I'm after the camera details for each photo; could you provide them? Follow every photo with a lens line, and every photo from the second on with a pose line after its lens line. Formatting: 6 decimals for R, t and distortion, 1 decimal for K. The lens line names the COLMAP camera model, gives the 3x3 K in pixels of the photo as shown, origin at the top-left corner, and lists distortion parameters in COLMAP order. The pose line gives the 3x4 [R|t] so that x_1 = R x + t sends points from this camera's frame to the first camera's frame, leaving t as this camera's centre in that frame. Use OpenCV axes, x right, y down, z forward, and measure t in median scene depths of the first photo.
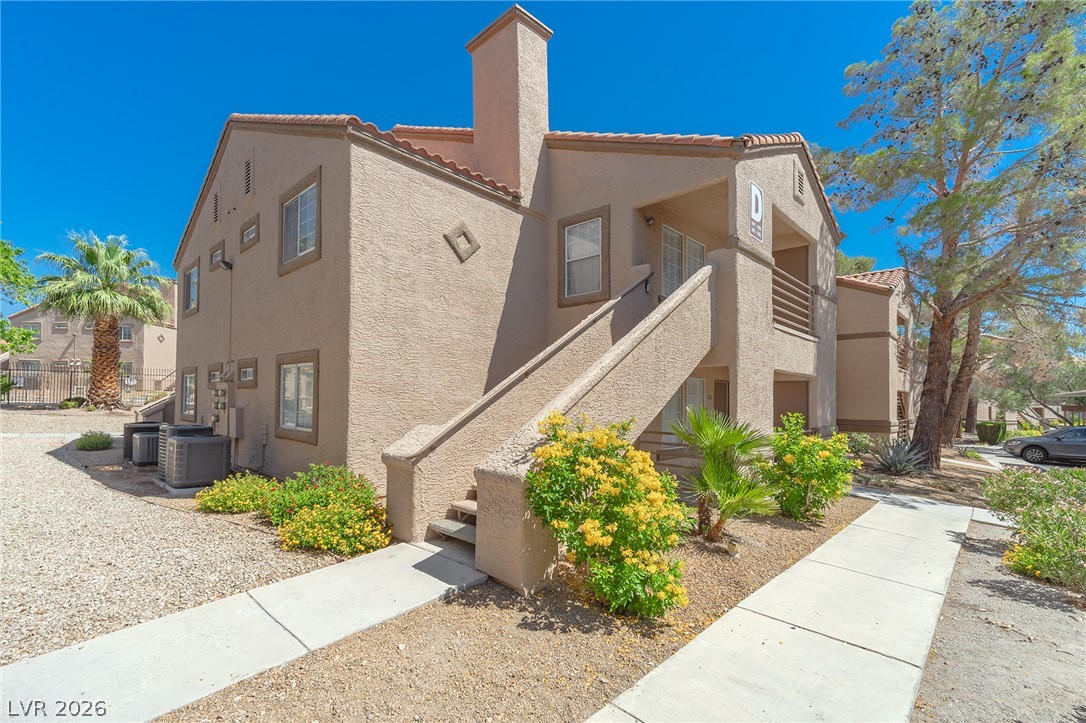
lens RADIAL K [[473.4, 0, 545.6], [0, 473.4, 372.4], [0, 0, 1]] dist [0.031525, 0.000321]
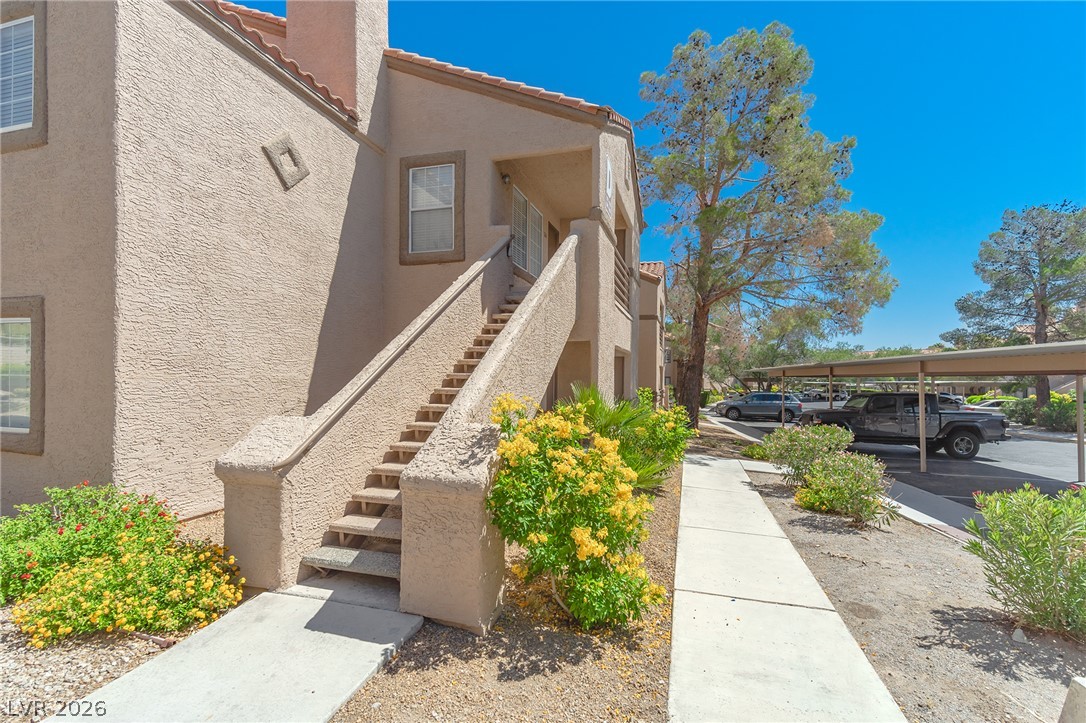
lens RADIAL K [[493.7, 0, 543.0], [0, 493.7, 361.5], [0, 0, 1]] dist [0.000797, 0.000827]
pose [[0.895634, 0.006213, 0.444748, -0.192947], [-0.022240, 0.999277, 0.030828, 0.000772], [-0.444235, -0.037502, 0.895125, 0.159489]]
